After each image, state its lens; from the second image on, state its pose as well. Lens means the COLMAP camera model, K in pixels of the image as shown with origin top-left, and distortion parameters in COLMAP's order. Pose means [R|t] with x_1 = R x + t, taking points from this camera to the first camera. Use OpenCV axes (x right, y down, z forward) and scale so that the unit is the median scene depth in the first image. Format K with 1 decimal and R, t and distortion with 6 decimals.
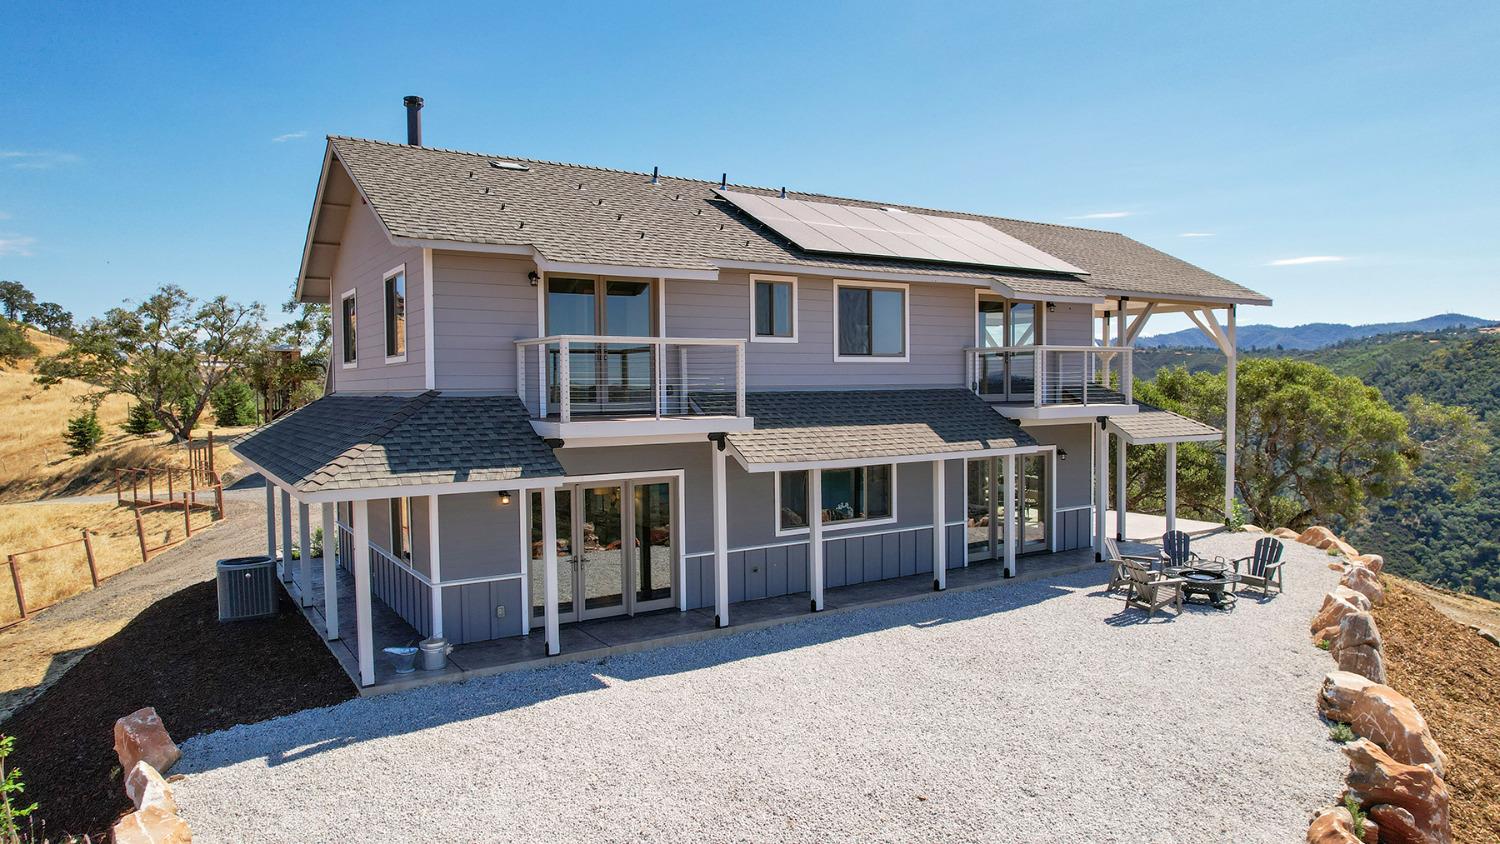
lens RADIAL K [[960.3, 0, 751.4], [0, 960.3, 423.1], [0, 0, 1]] dist [-0.078103, 0.067670]
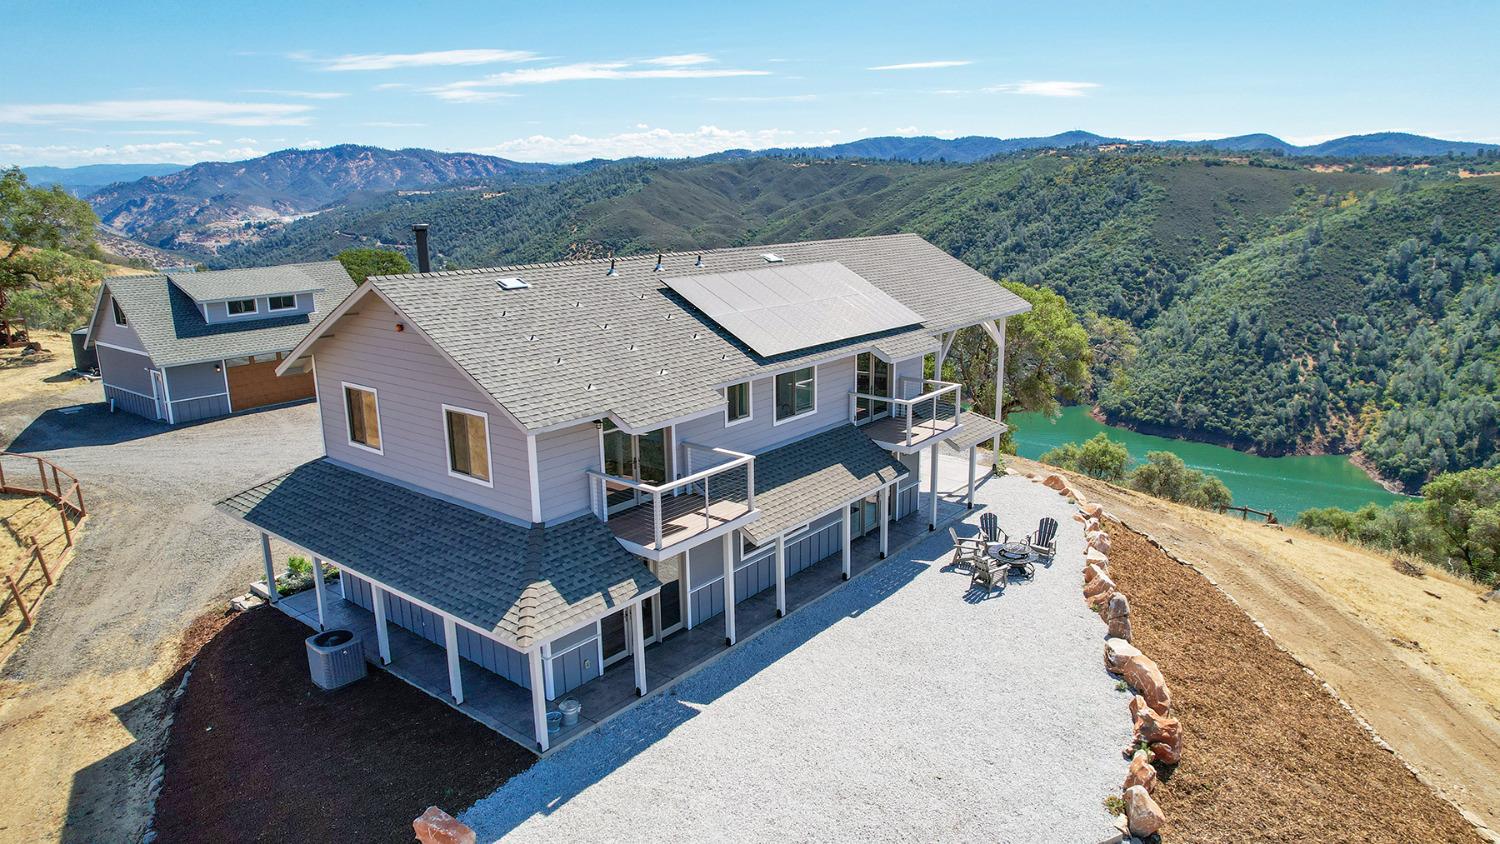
lens RADIAL K [[960.3, 0, 756.5], [0, 960.3, 428.1], [0, 0, 1]] dist [-0.078103, 0.067670]
pose [[0.947682, -0.077845, 0.309578, -0.328678], [0.014912, 0.979547, 0.200663, -0.310395], [-0.318867, -0.185549, 0.929460, -0.218832]]
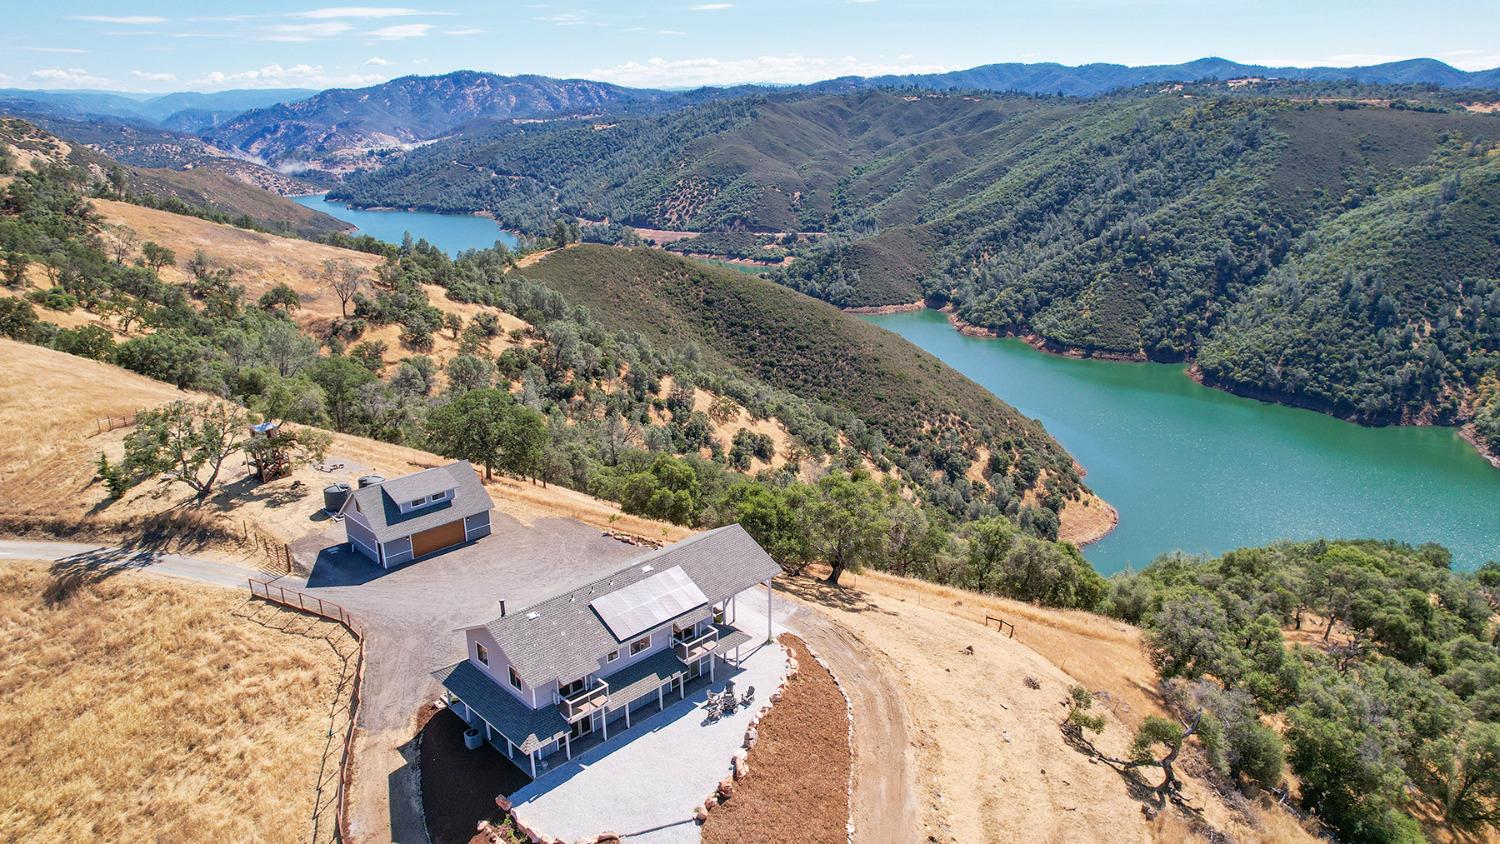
lens RADIAL K [[960.3, 0, 756.8], [0, 960.3, 428.2], [0, 0, 1]] dist [-0.078103, 0.067670]
pose [[0.977484, -0.061058, 0.201983, -0.111268], [0.004291, 0.962774, 0.270275, -1.743803], [-0.210966, -0.263323, 0.941358, -2.102783]]
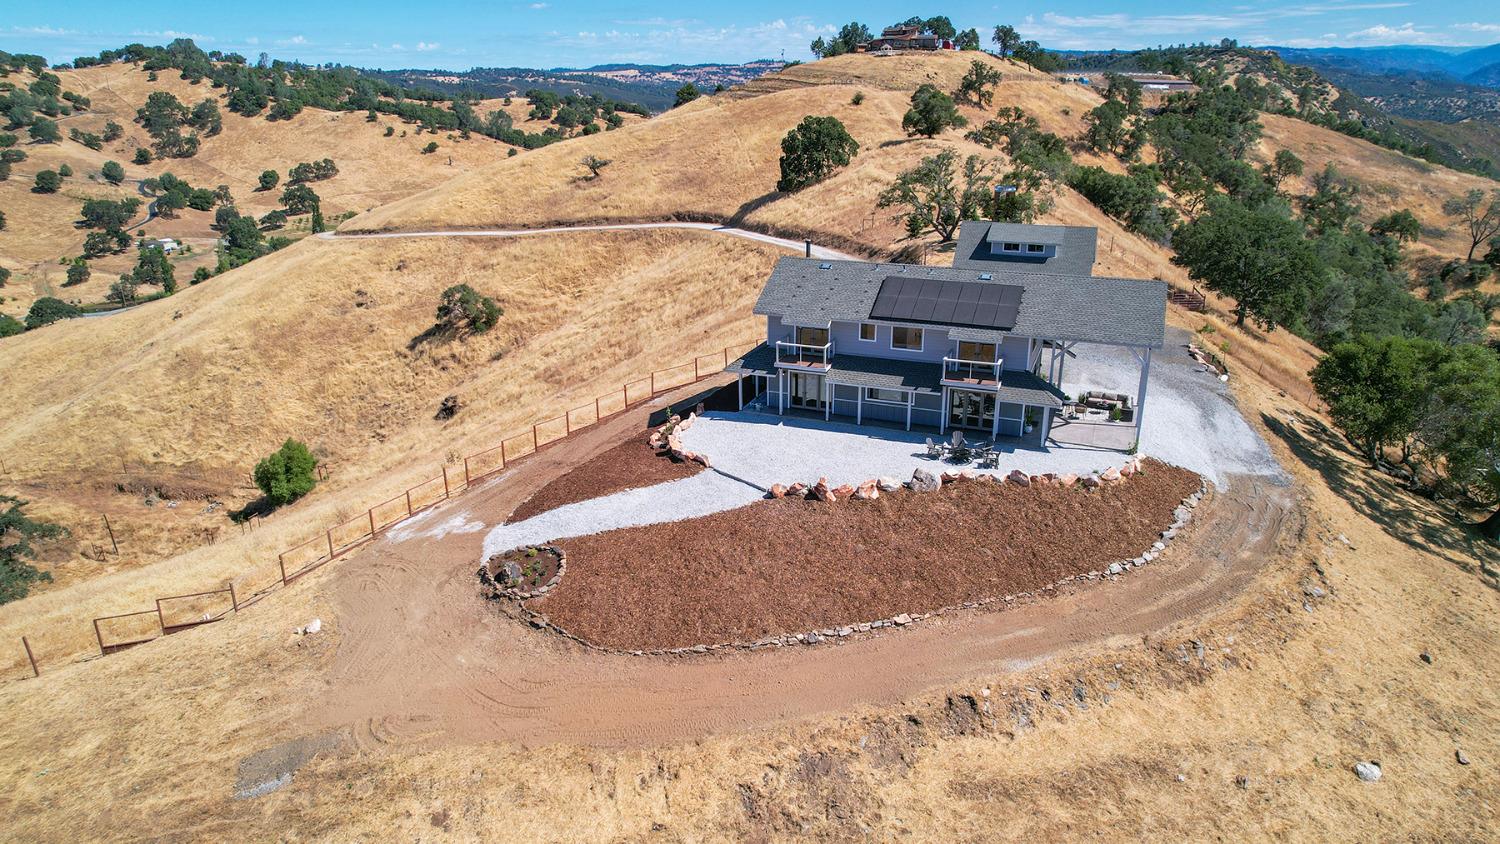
lens RADIAL K [[960.3, 0, 758.1], [0, 960.3, 433.4], [0, 0, 1]] dist [-0.078103, 0.067670]
pose [[0.582090, 0.285764, -0.761255, 2.076672], [-0.032560, 0.943651, 0.329335, -0.741720], [0.812472, -0.166916, 0.558595, -0.995737]]
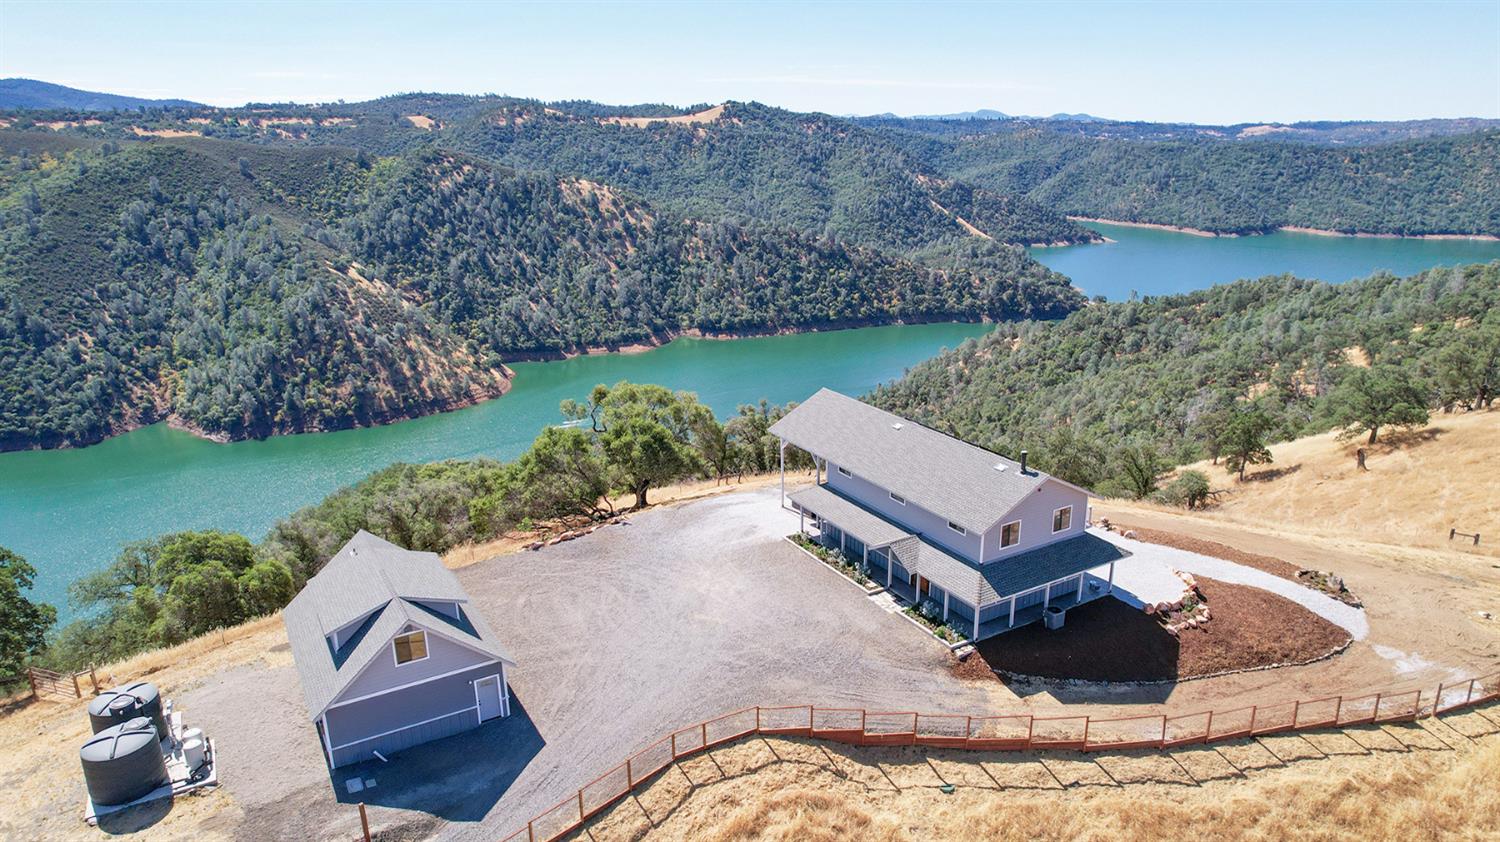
lens RADIAL K [[960.3, 0, 772.0], [0, 960.3, 421.3], [0, 0, 1]] dist [-0.078103, 0.067670]
pose [[0.029050, -0.284989, 0.958091, -3.016832], [0.048539, 0.957767, 0.283421, -1.239629], [-0.998399, 0.038272, 0.041657, 1.547240]]
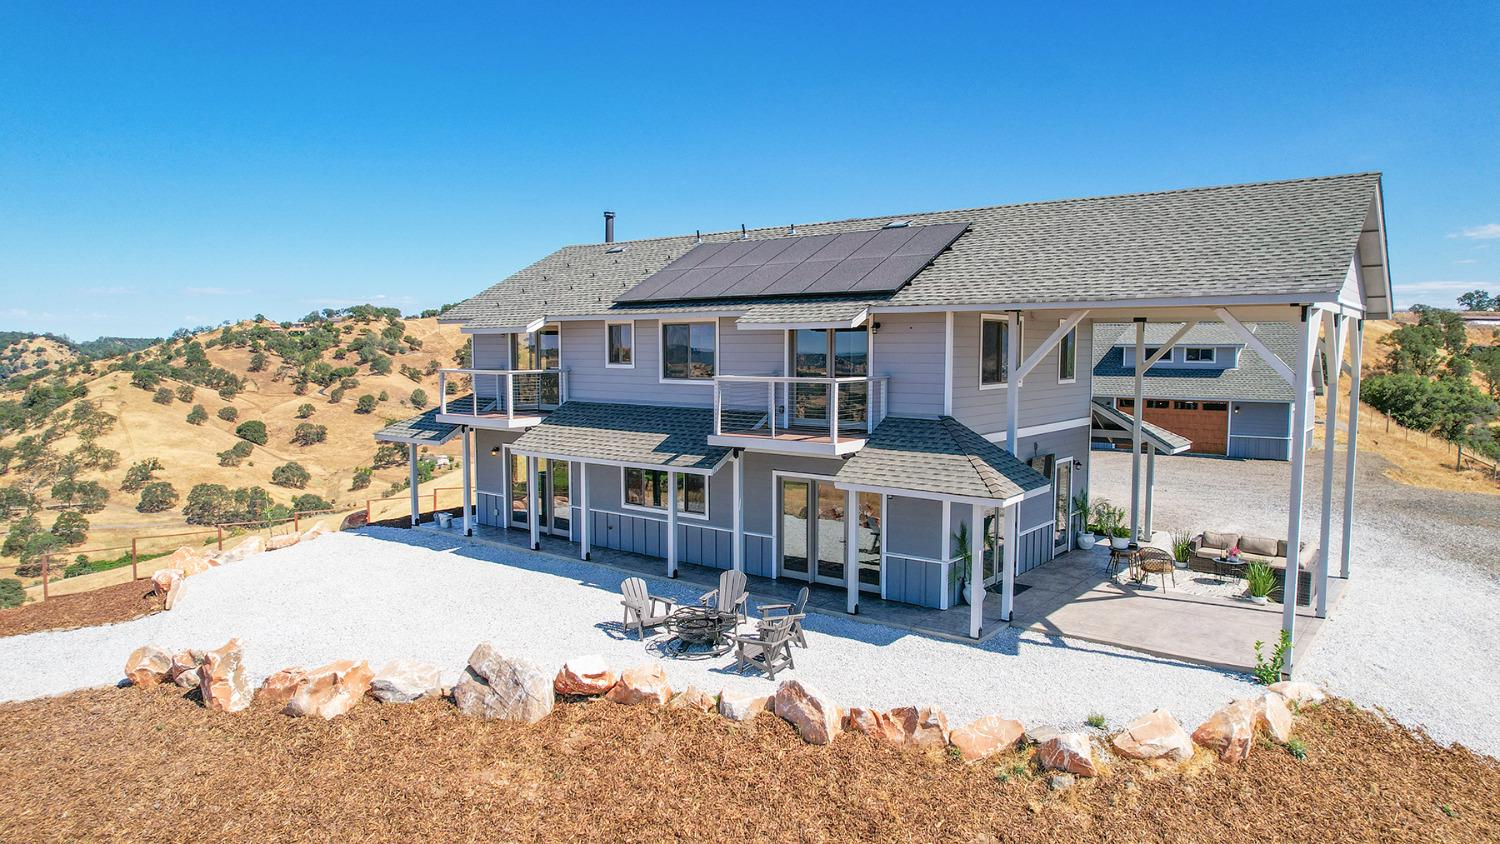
lens RADIAL K [[960.3, 0, 758.5], [0, 960.3, 432.3], [0, 0, 1]] dist [-0.078103, 0.067670]
pose [[0.329852, 0.090016, -0.939731, 1.260456], [-0.041609, 0.995862, 0.080788, -0.101281], [0.943115, 0.012453, 0.332233, 0.658372]]
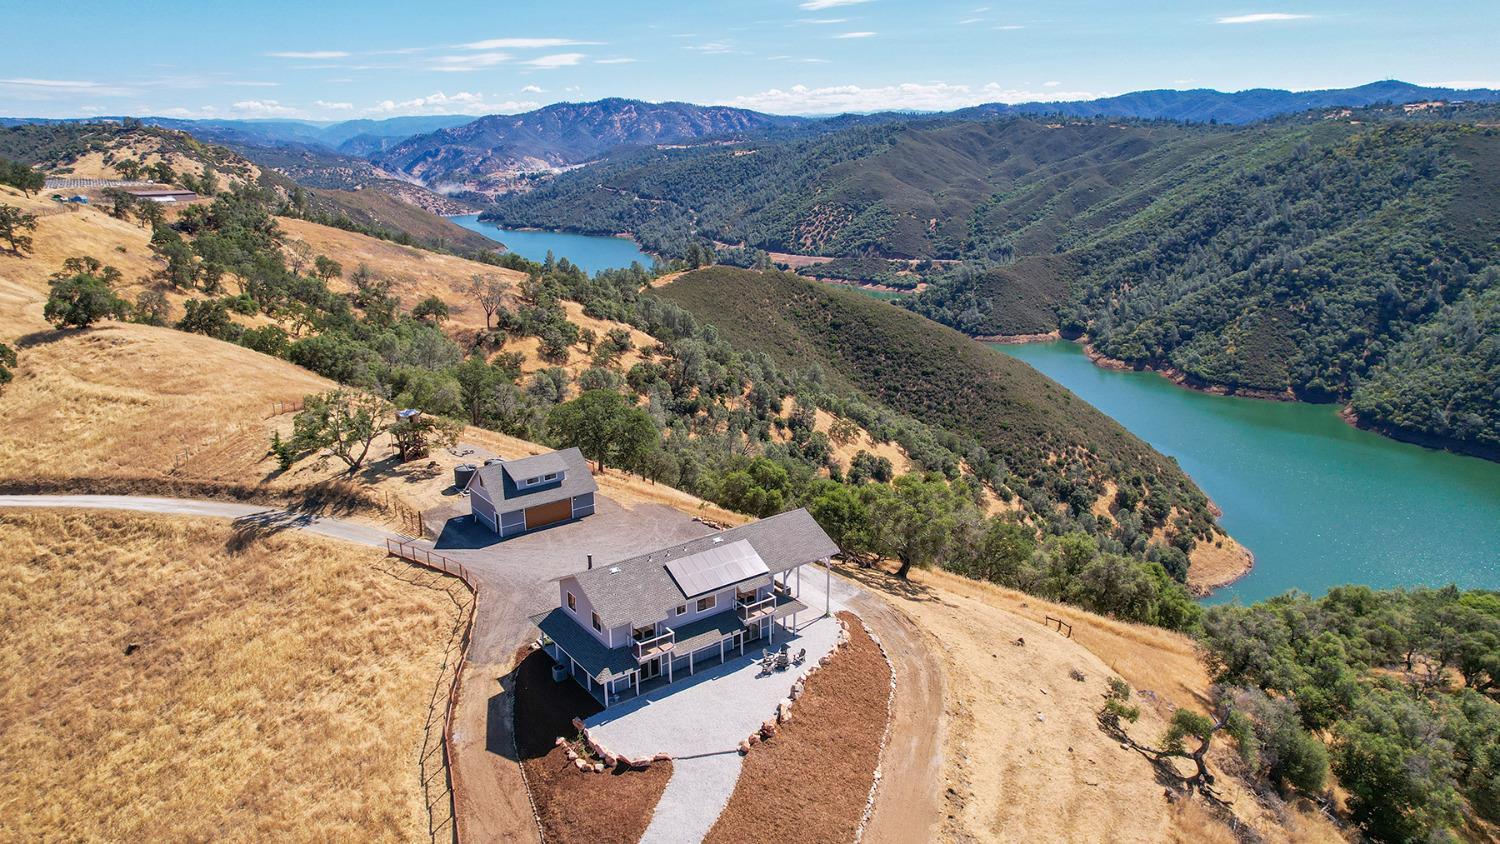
lens RADIAL K [[960.3, 0, 756.3], [0, 960.3, 428.9], [0, 0, 1]] dist [-0.078103, 0.067670]
pose [[0.997397, -0.016251, 0.070257, 0.064078], [-0.001536, 0.969266, 0.246009, -1.736060], [-0.072096, -0.245476, 0.966718, -2.630344]]
